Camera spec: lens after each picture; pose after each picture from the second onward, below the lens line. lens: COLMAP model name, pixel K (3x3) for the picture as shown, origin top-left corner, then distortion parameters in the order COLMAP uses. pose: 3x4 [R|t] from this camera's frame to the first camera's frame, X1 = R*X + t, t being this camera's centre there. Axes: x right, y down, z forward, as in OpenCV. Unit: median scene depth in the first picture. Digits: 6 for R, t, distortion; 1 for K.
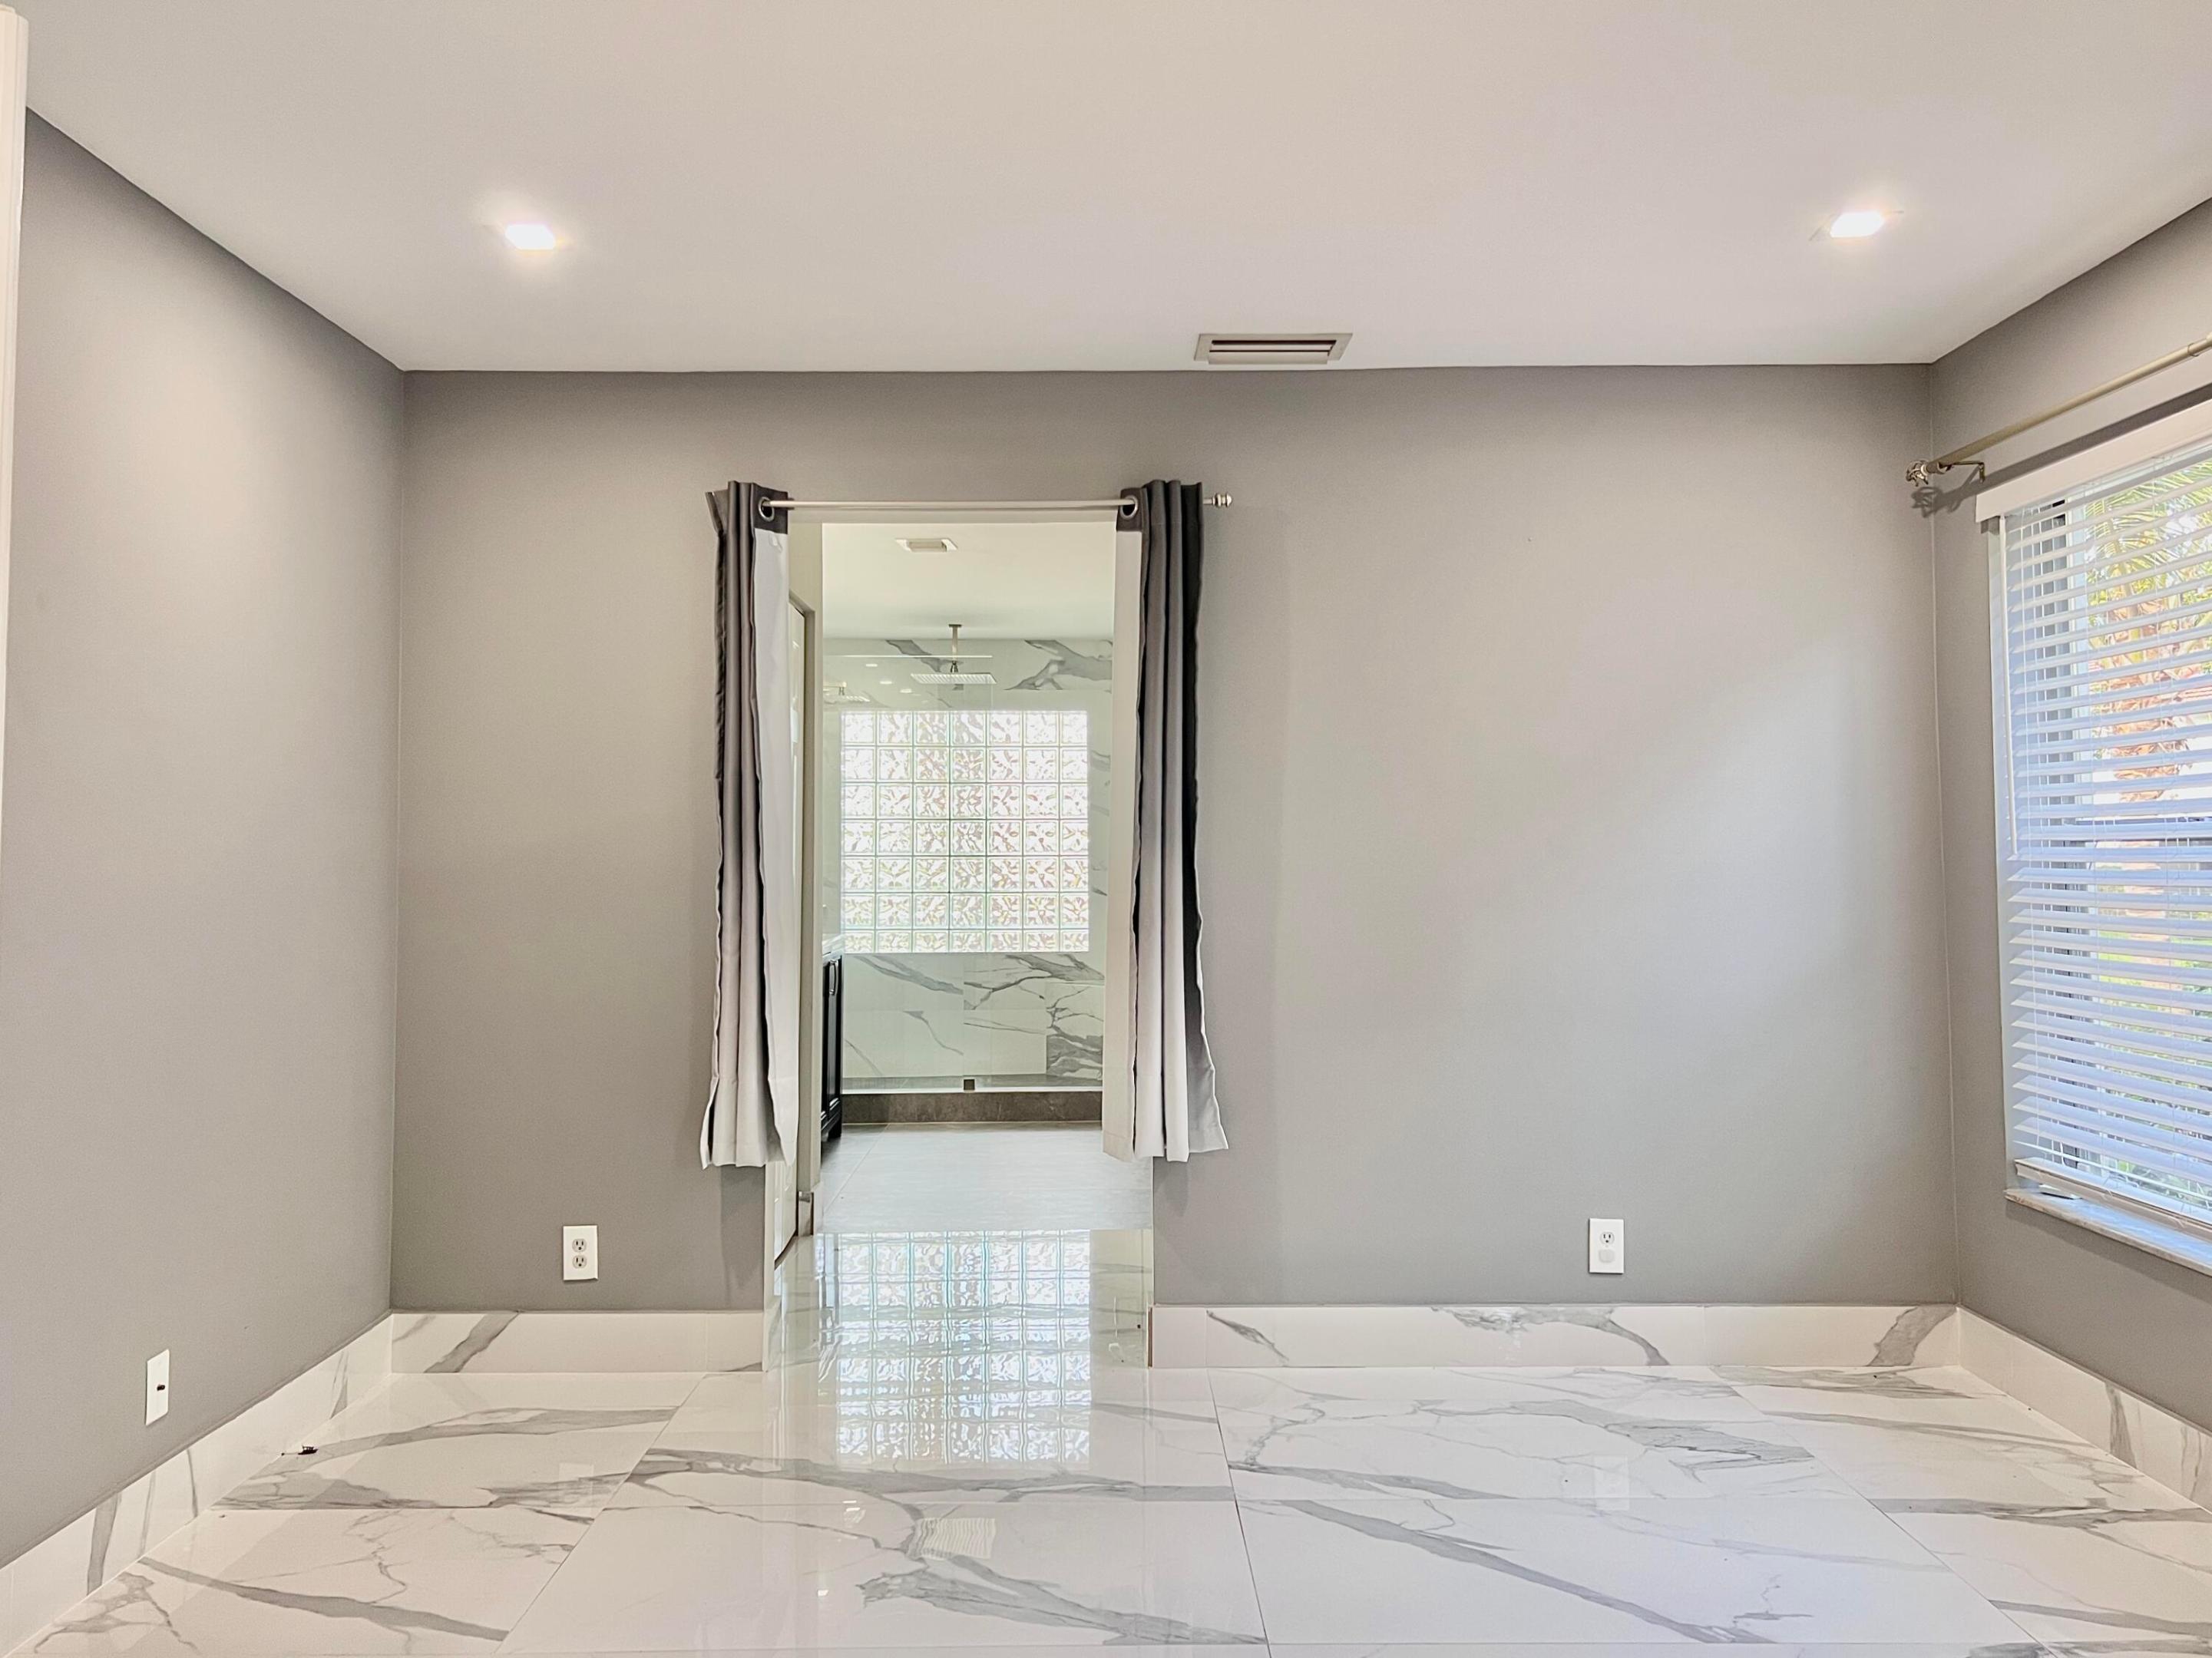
lens RADIAL K [[1659.4, 0, 1109.9], [0, 1659.4, 763.7], [0, 0, 1]] dist [0.068895, -0.080288]
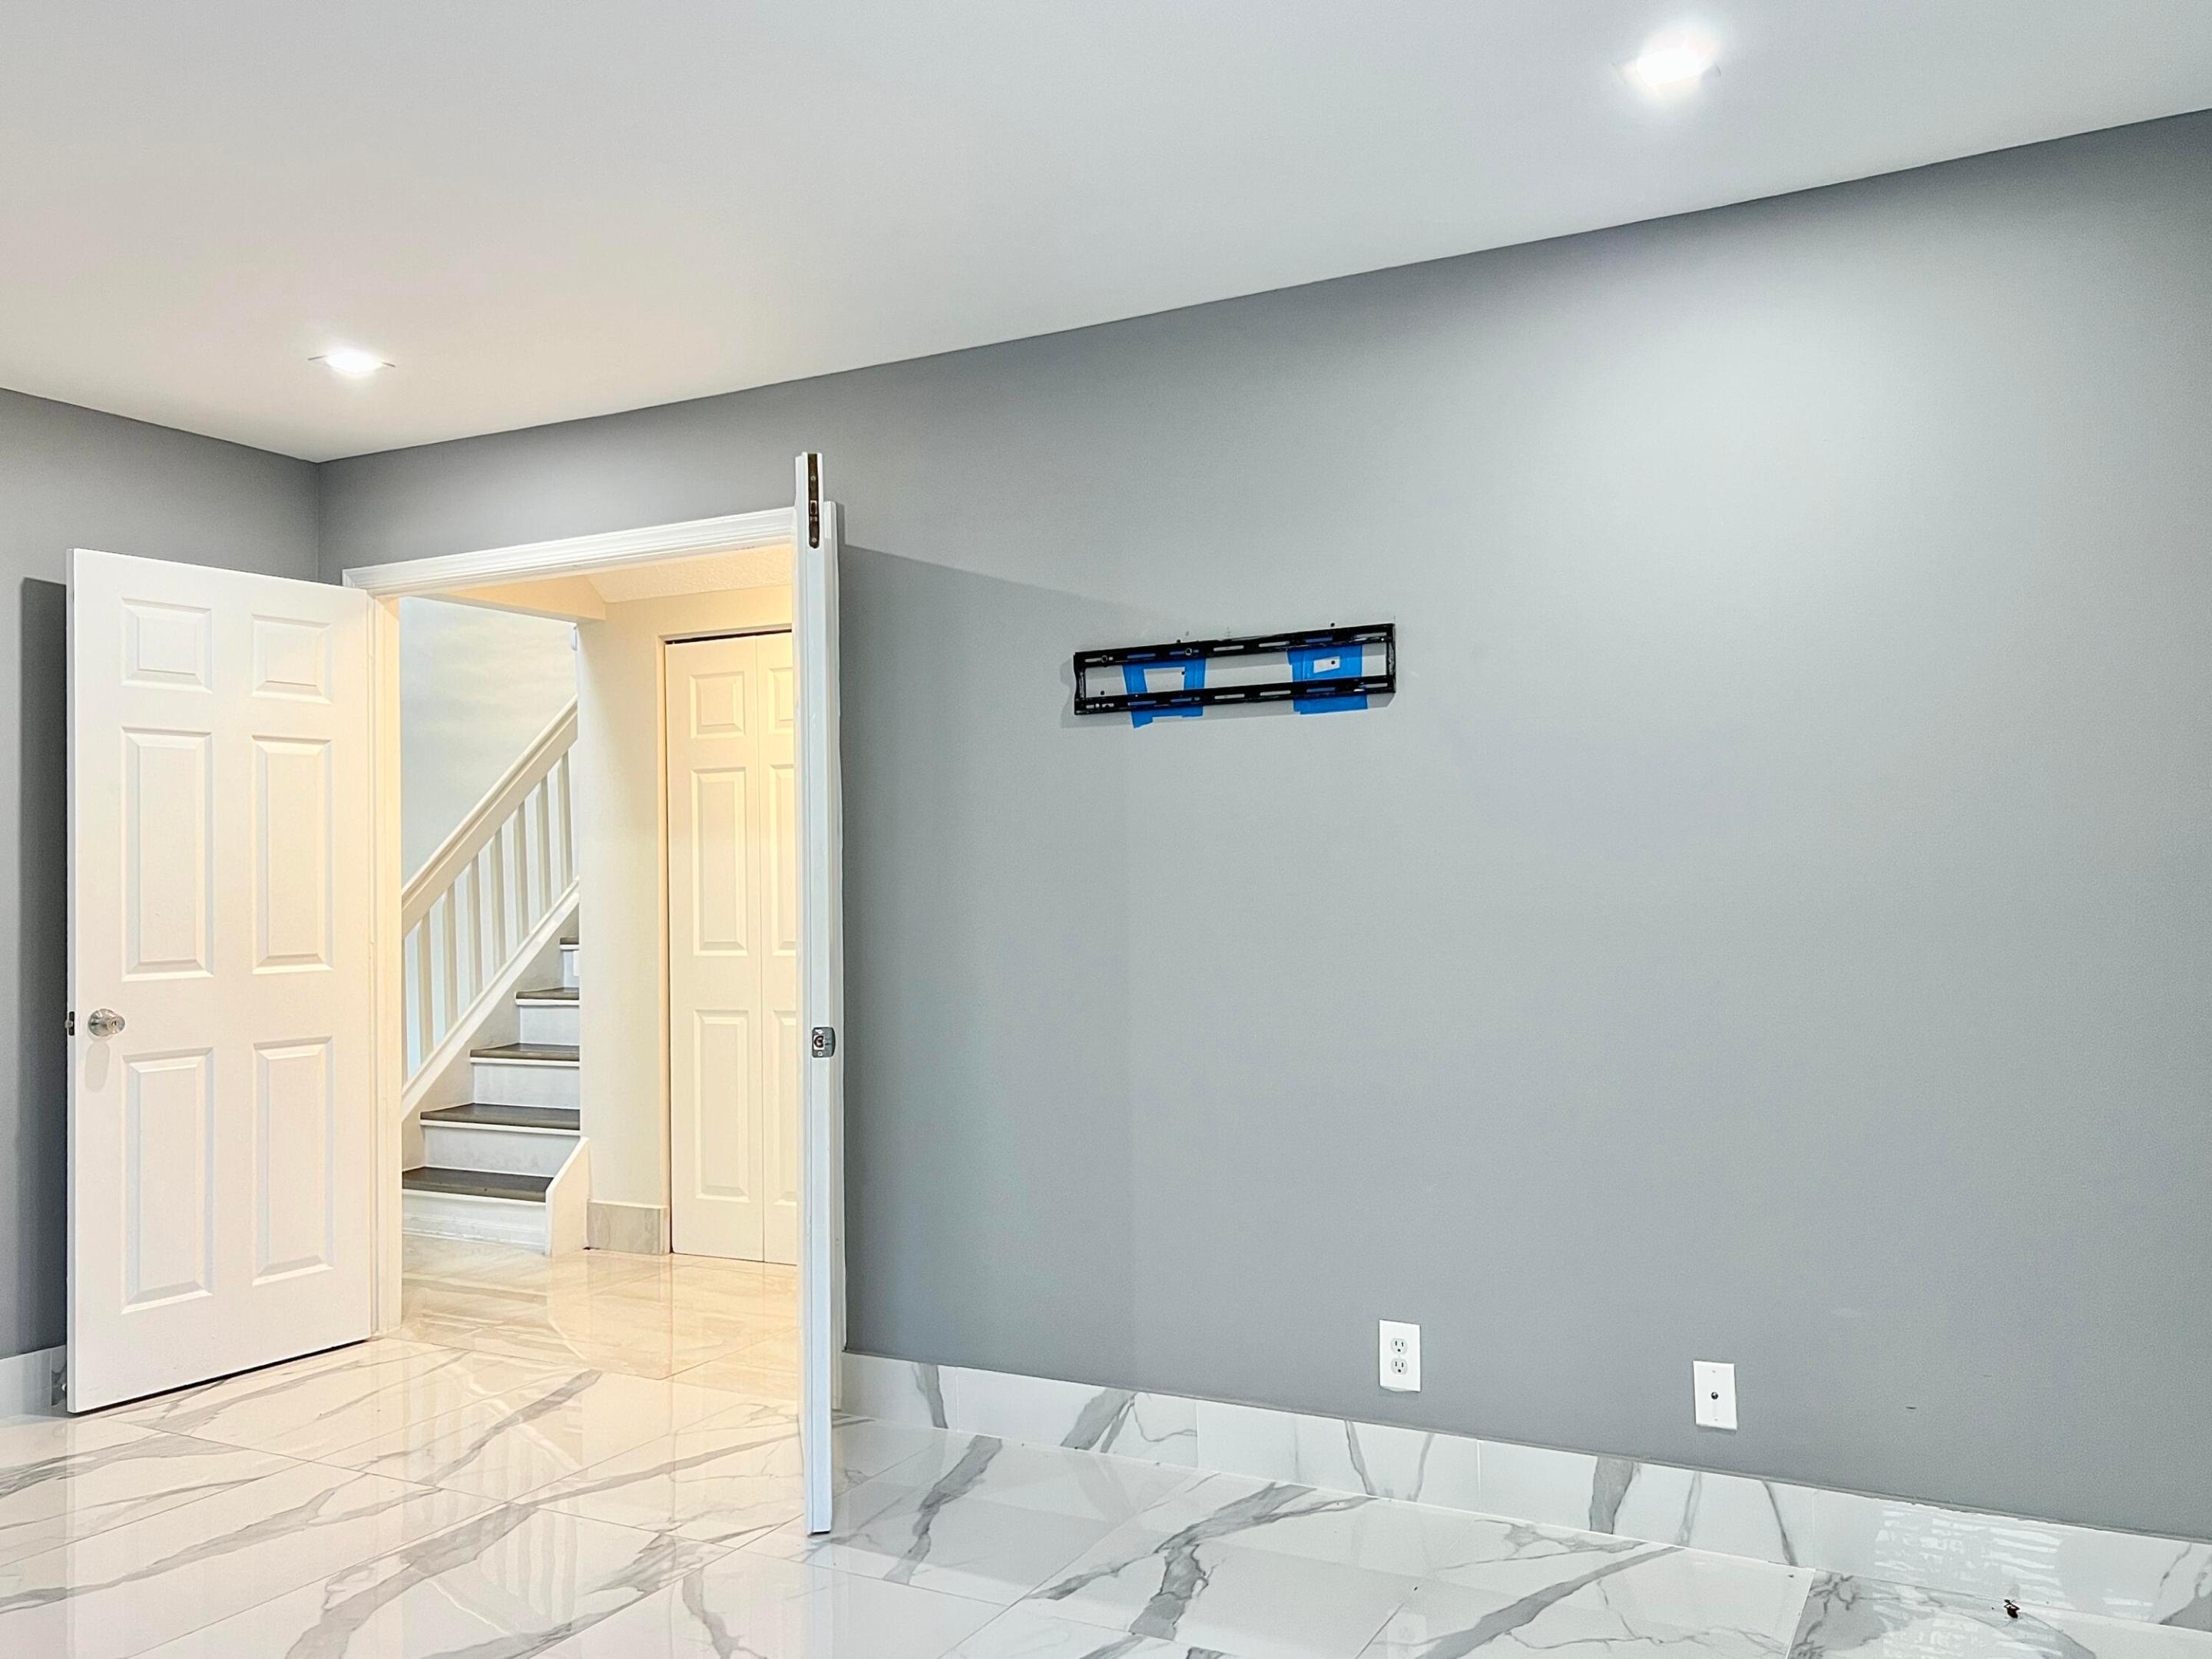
lens RADIAL K [[1691.7, 0, 1100.8], [0, 1691.7, 824.7], [0, 0, 1]] dist [0.068697, -0.095648]
pose [[-0.484661, -0.015512, -0.874565, 0.452702], [0.068209, 0.996128, -0.055468, 0.058819], [0.872039, -0.086537, -0.481726, 1.081624]]
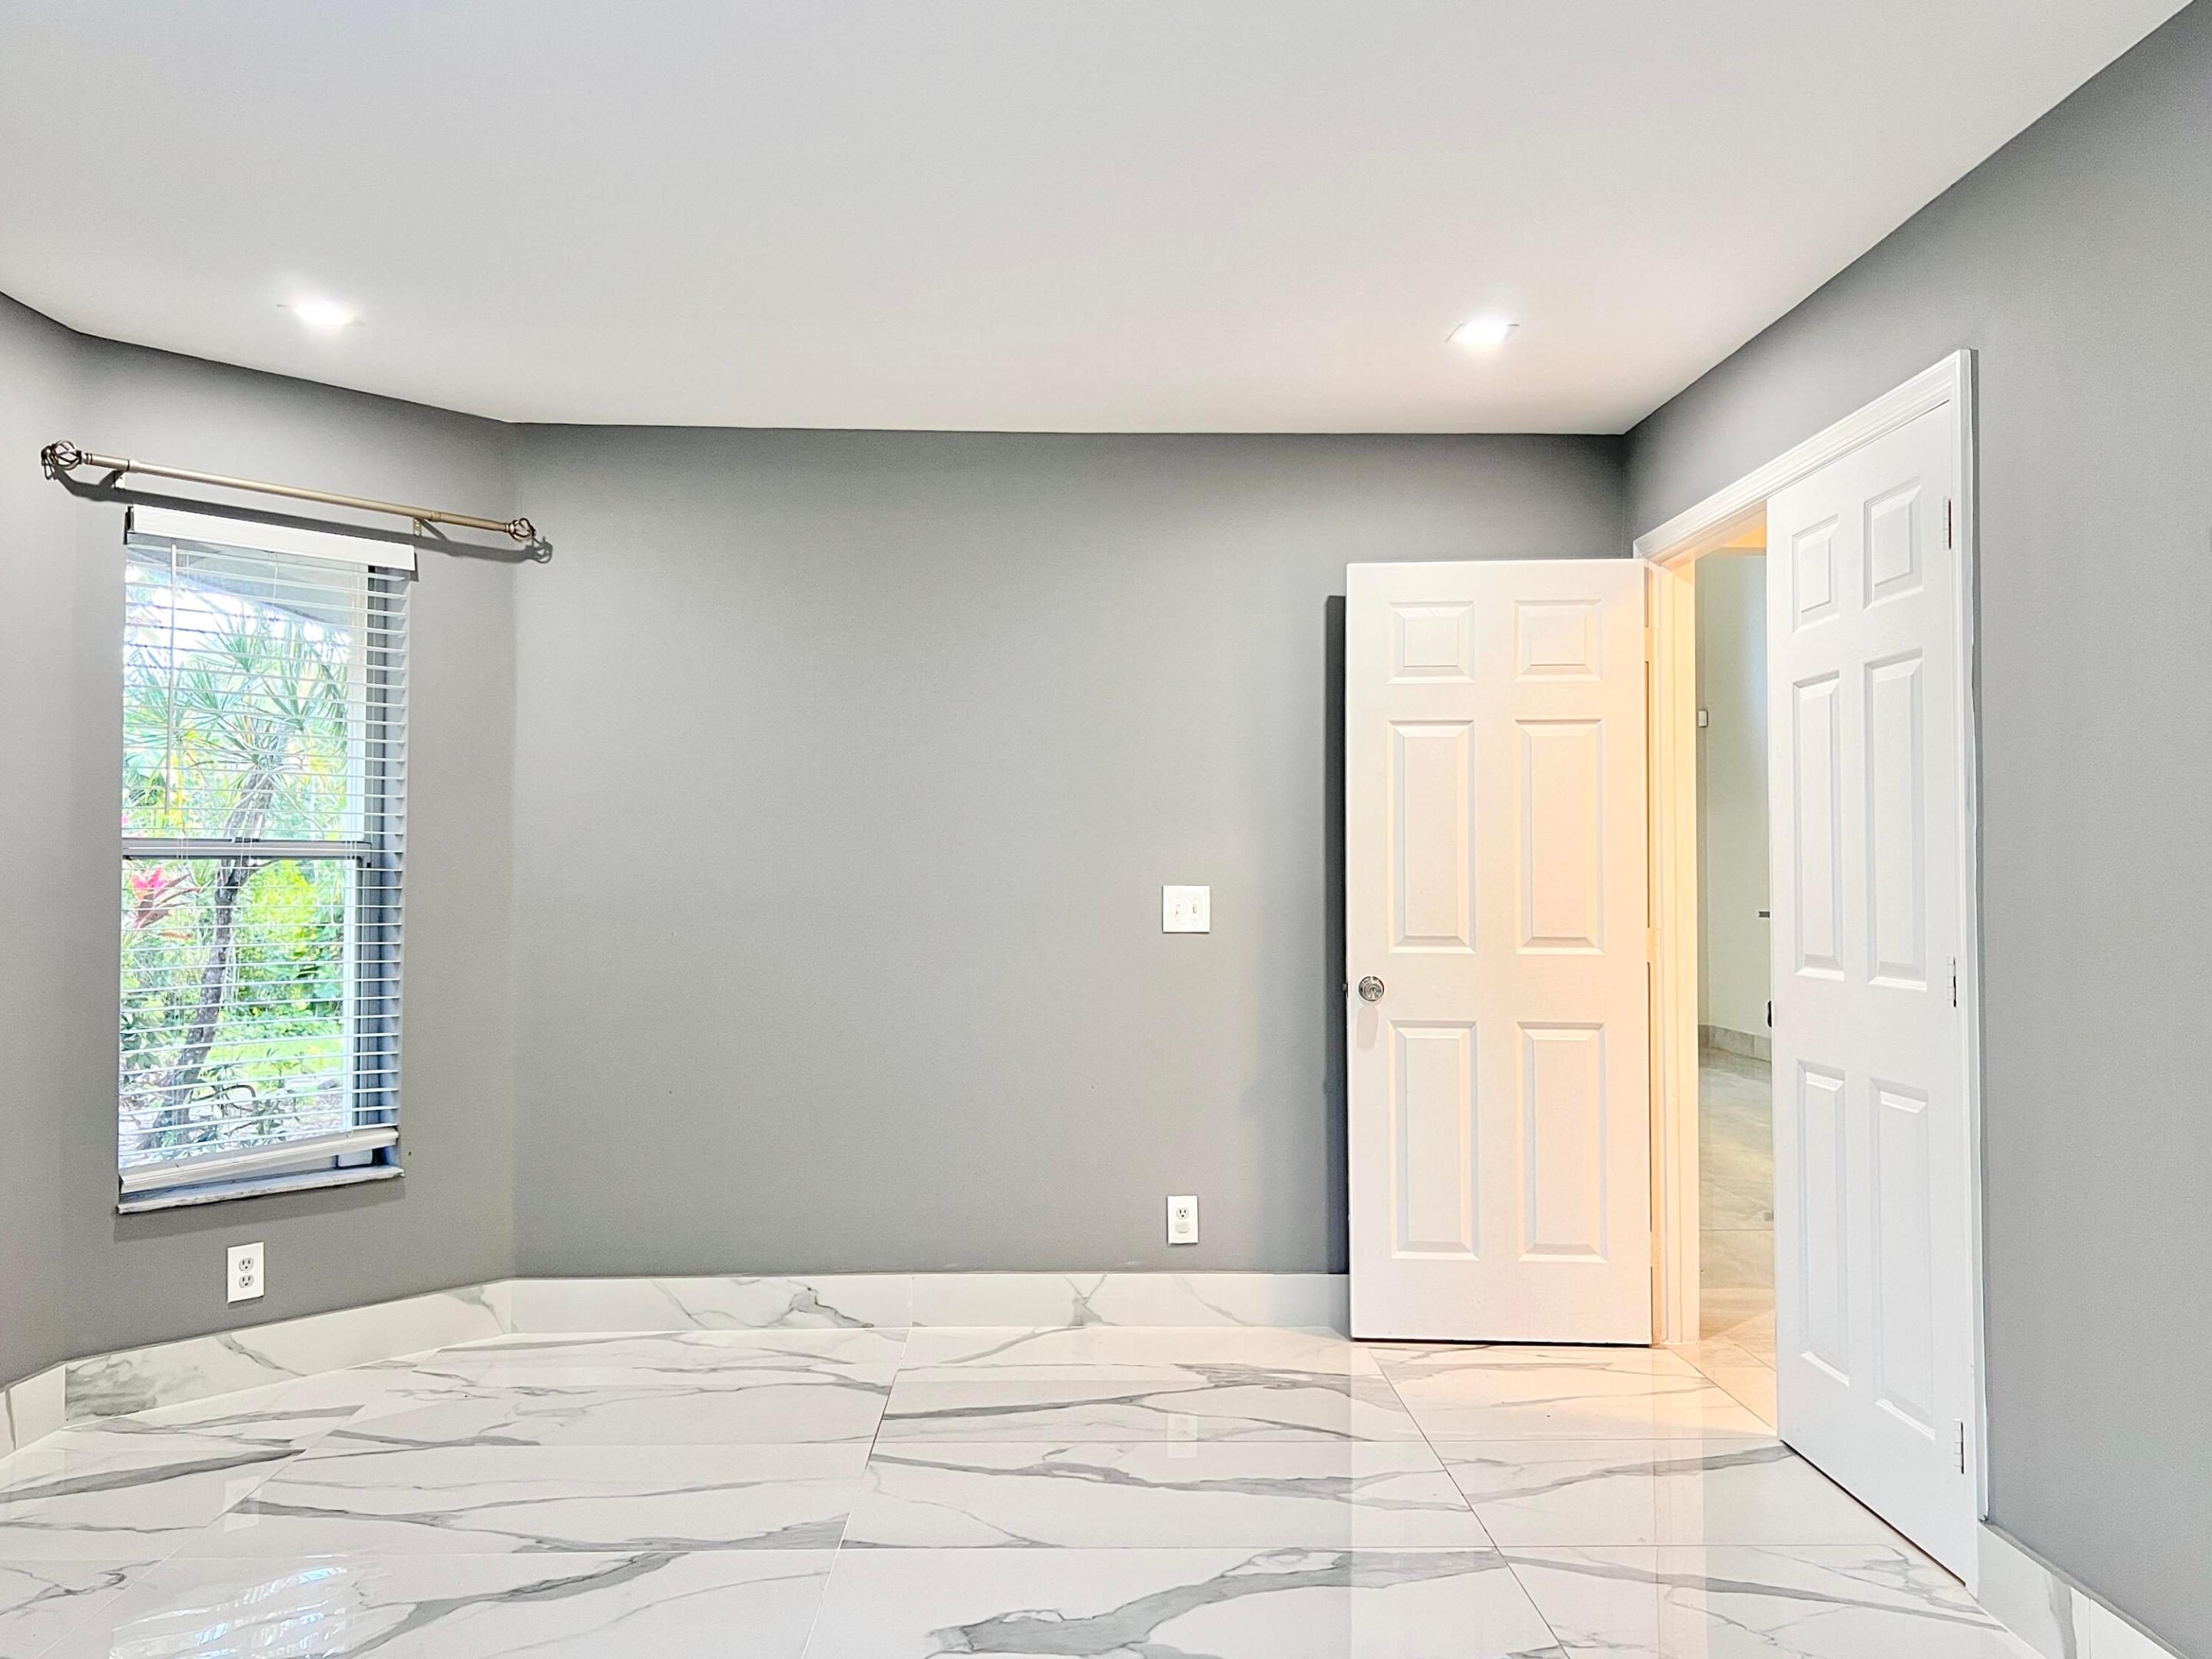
lens RADIAL K [[1691.7, 0, 1100.8], [0, 1691.7, 824.7], [0, 0, 1]] dist [0.068697, -0.095648]
pose [[-0.999836, 0.003128, -0.017839, -0.037640], [0.004648, 0.996301, -0.085808, 0.067790], [0.017505, -0.085877, -0.996152, 1.200440]]
